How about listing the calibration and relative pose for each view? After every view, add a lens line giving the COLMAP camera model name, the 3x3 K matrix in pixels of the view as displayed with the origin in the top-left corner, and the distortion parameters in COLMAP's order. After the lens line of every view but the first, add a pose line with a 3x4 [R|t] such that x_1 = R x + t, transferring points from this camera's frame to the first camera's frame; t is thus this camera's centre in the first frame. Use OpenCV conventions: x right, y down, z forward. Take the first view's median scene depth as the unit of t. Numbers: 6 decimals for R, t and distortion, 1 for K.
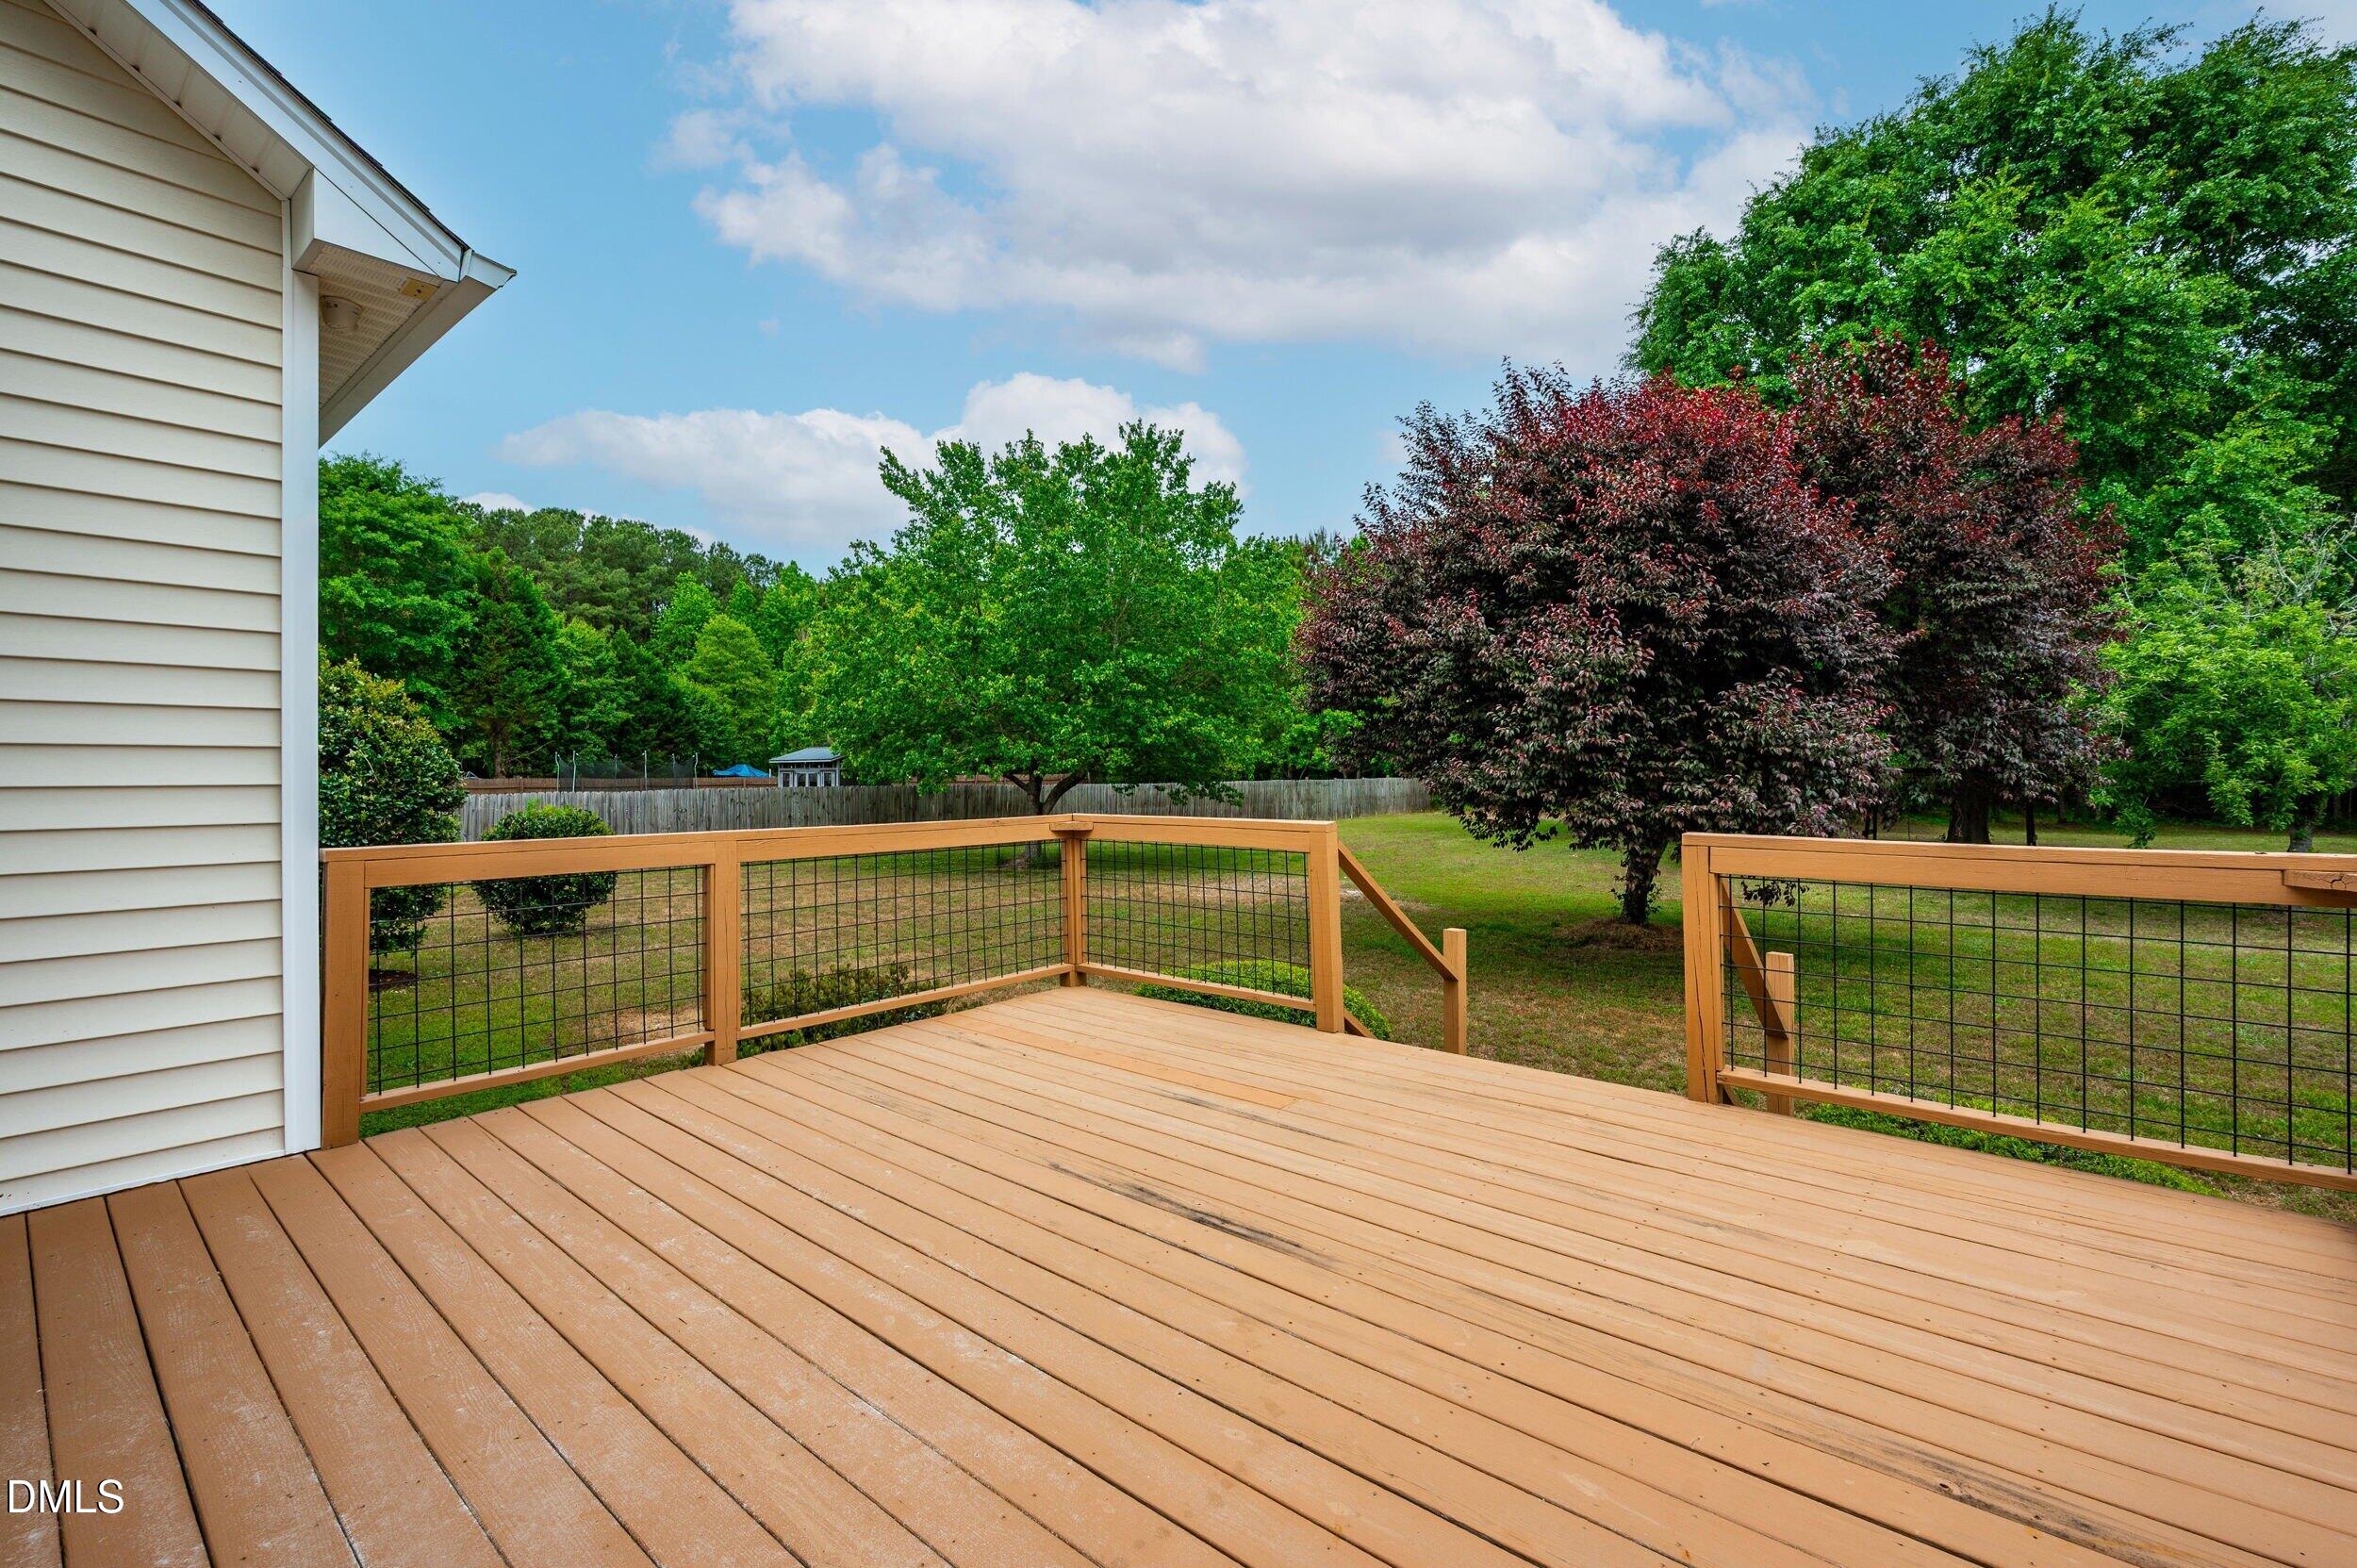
lens RADIAL K [[1040.9, 0, 1185.5], [0, 1040.9, 762.9], [0, 0, 1]] dist [-0.007415, -0.000214]
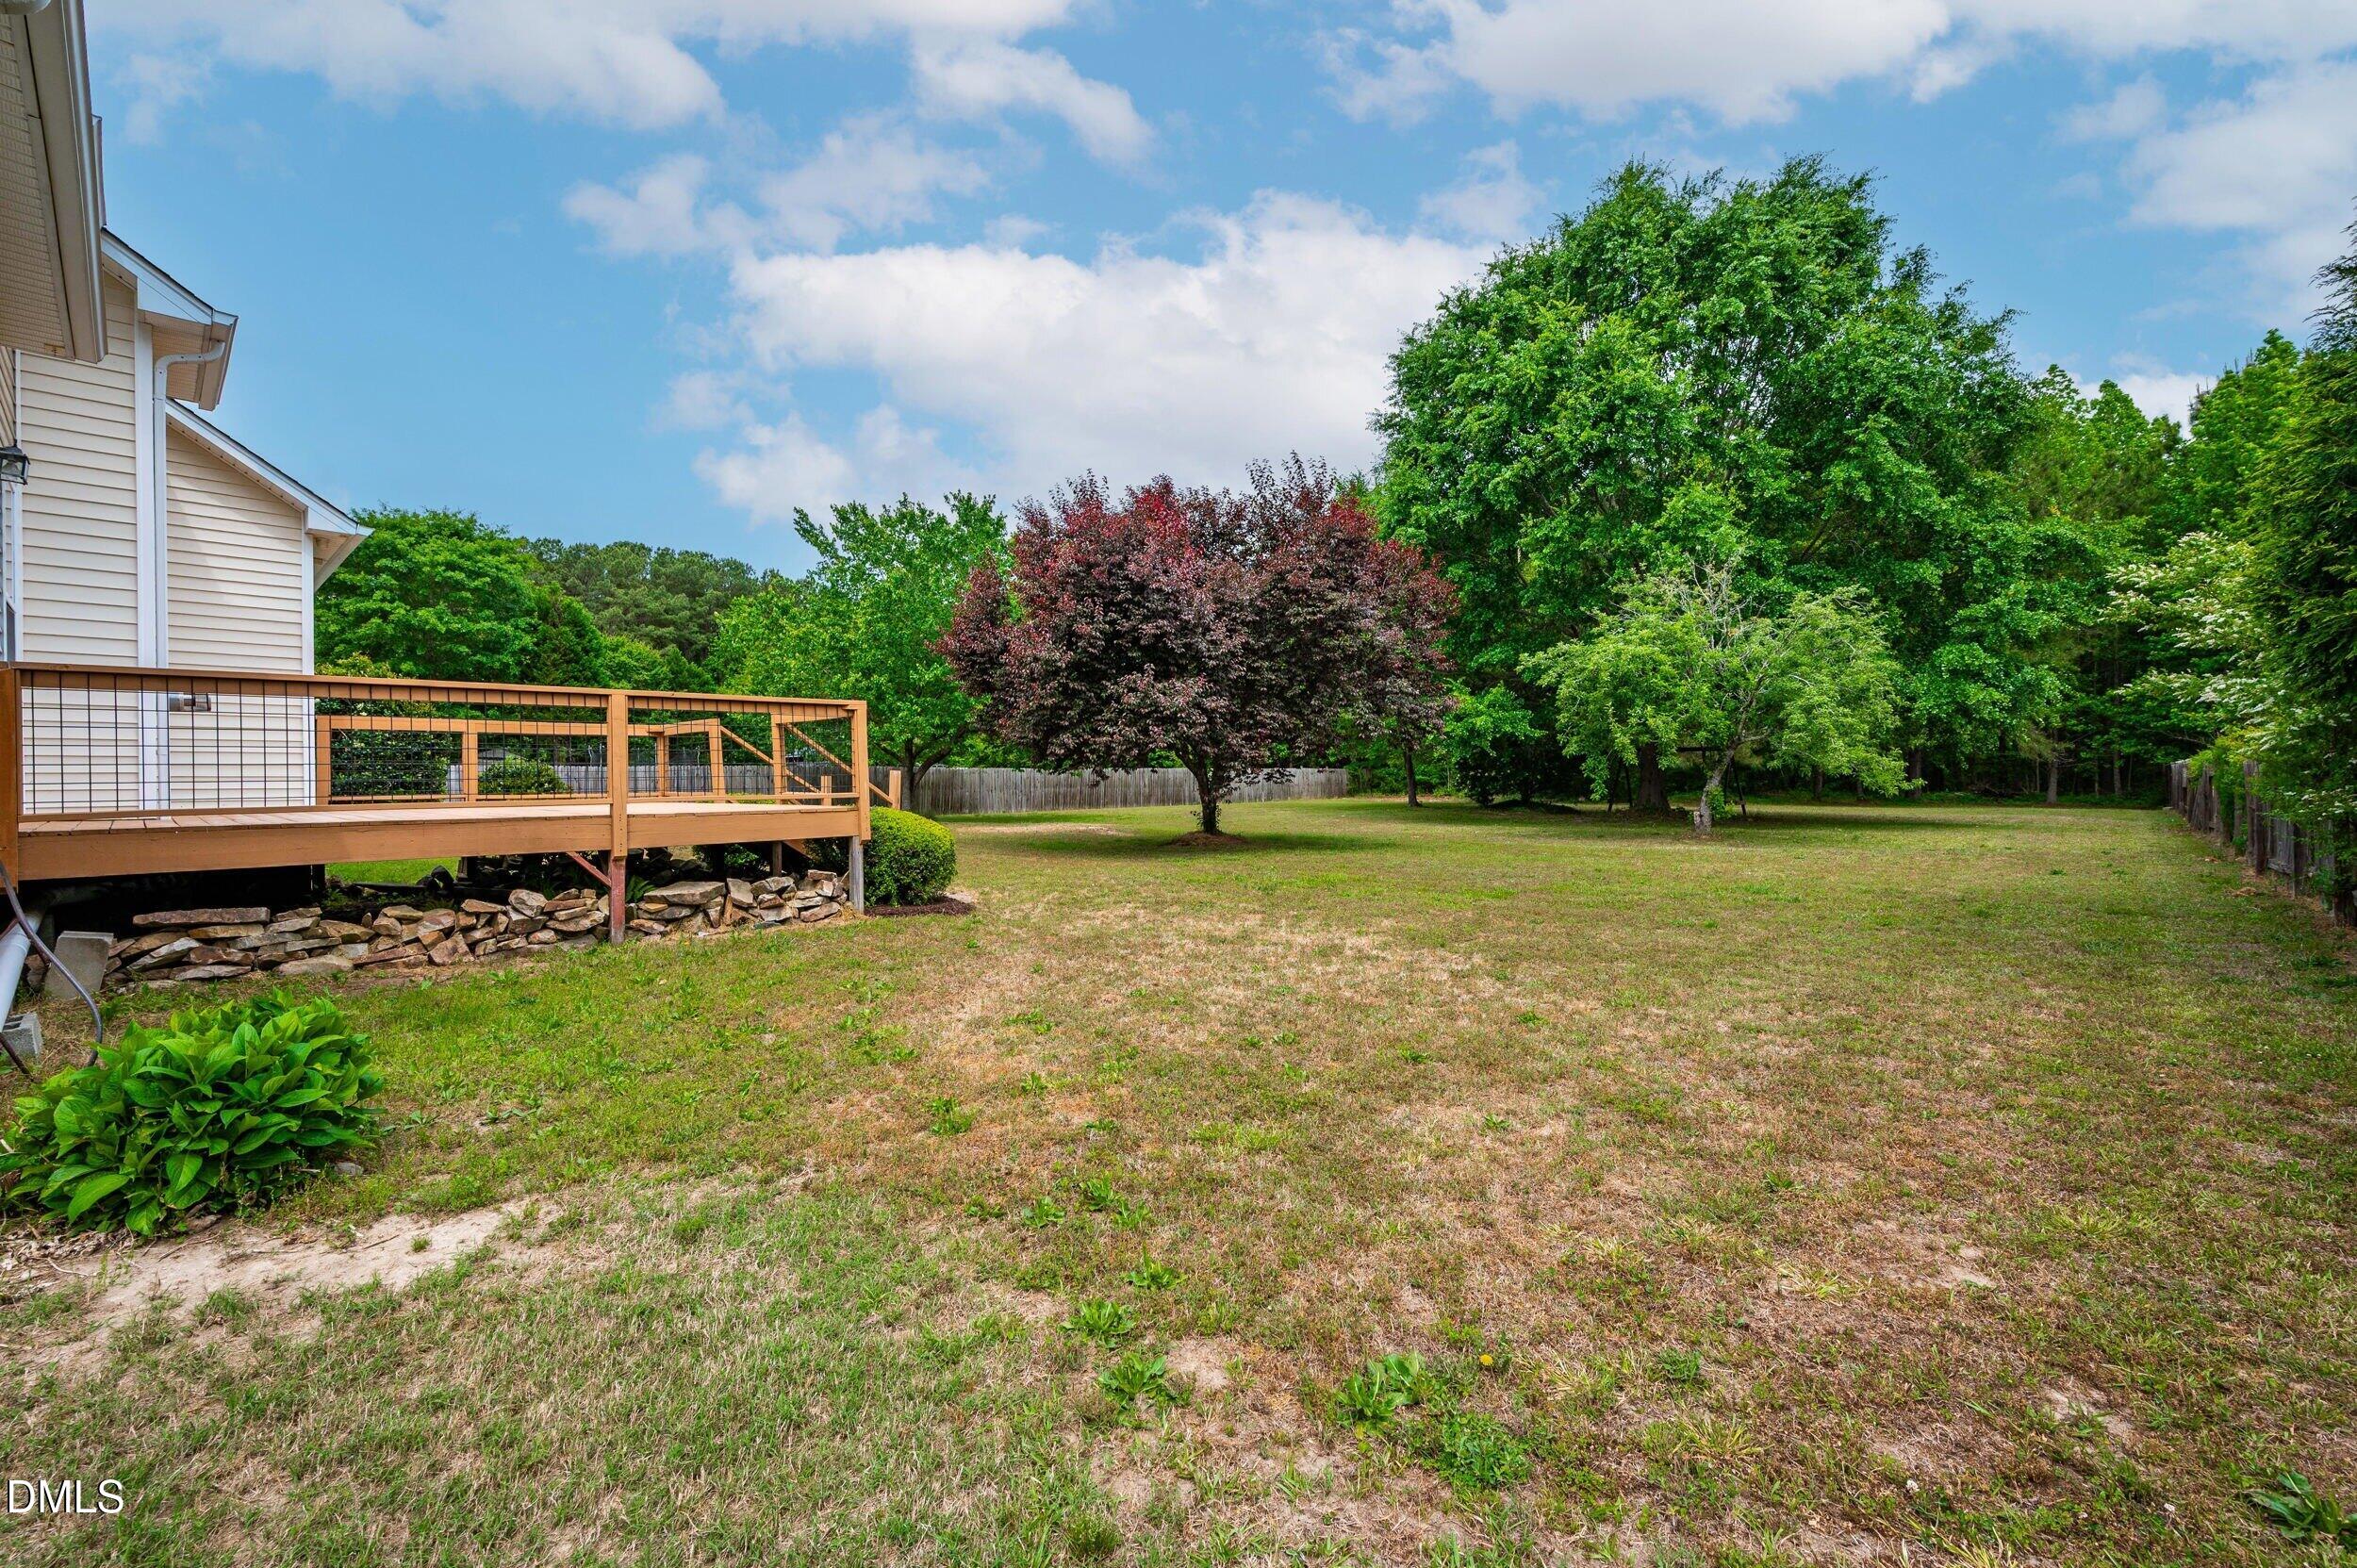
lens RADIAL K [[1040.9, 0, 1219.8], [0, 1040.9, 784.2], [0, 0, 1]] dist [-0.007415, -0.000214]
pose [[0.998424, -0.004533, -0.055943, 0.504983], [0.004963, 0.999959, 0.007542, 0.069102], [0.055907, -0.007808, 0.998405, -0.479496]]
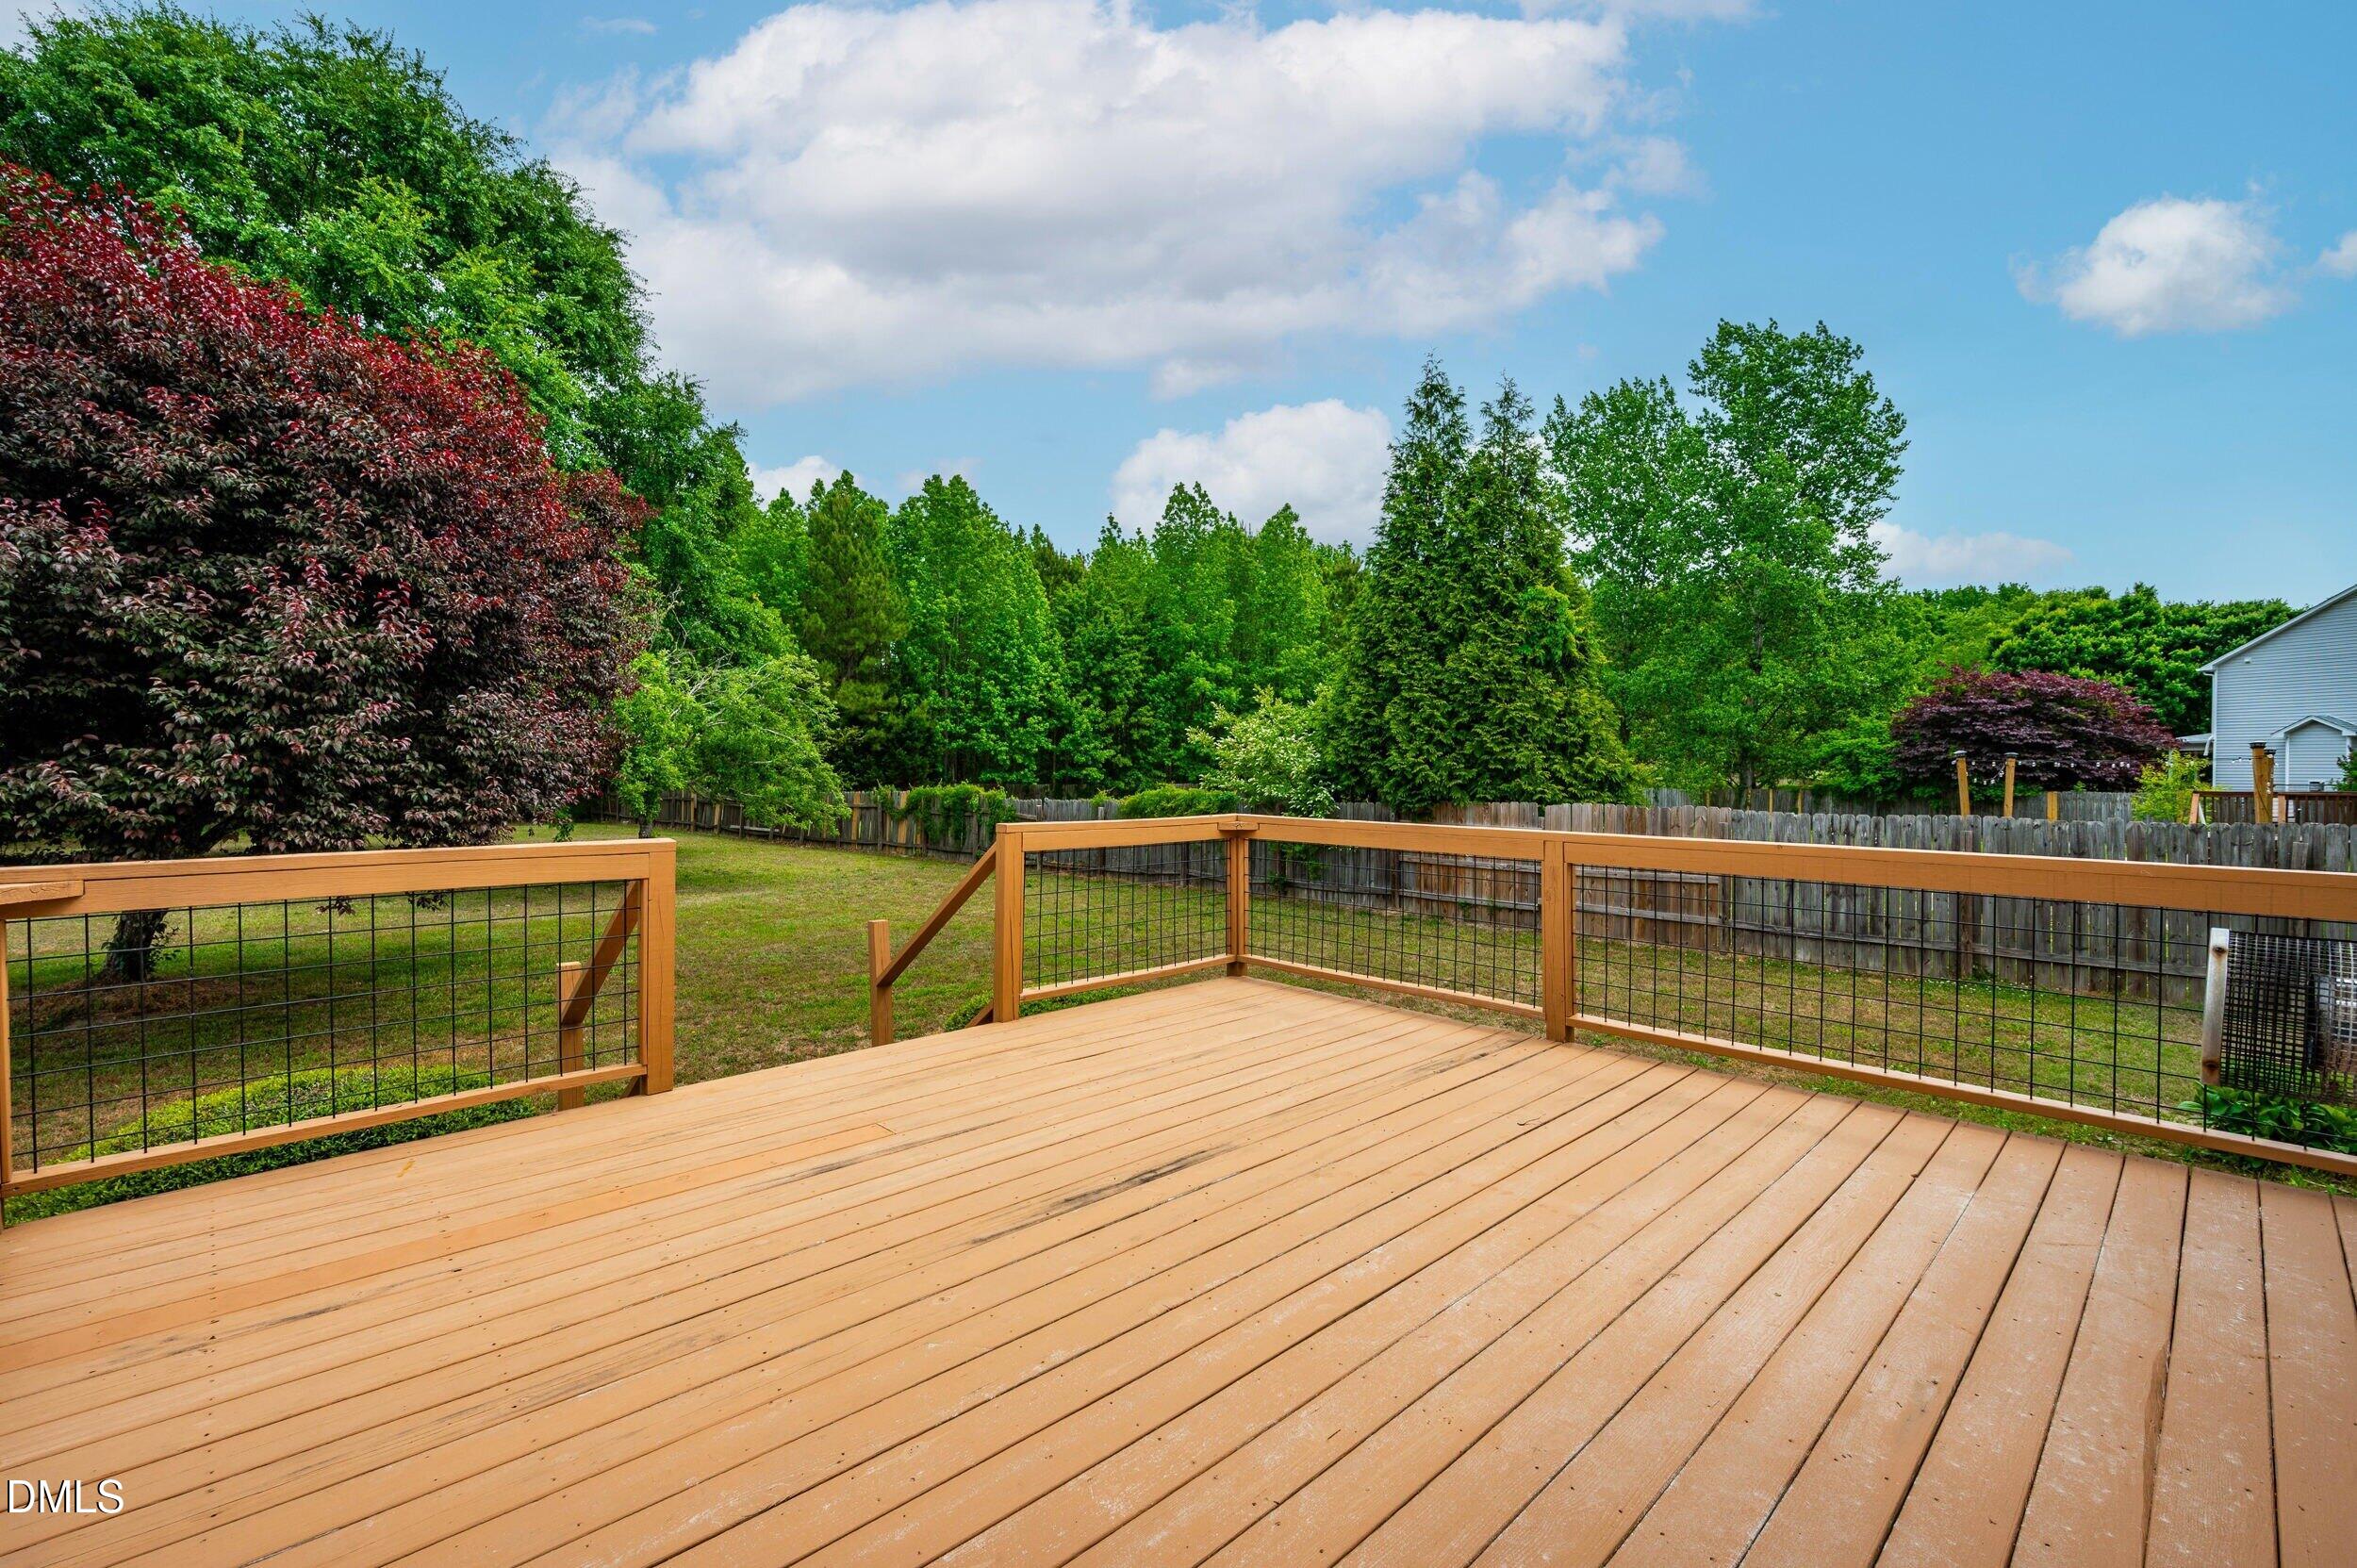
lens RADIAL K [[1040.9, 0, 1188.1], [0, 1040.9, 794.8], [0, 0, 1]] dist [-0.007415, -0.000214]
pose [[0.083372, -0.019486, 0.996328, -0.240784], [-0.006850, 0.999774, 0.020126, 0.000871], [-0.996495, -0.008503, 0.083220, 0.191979]]
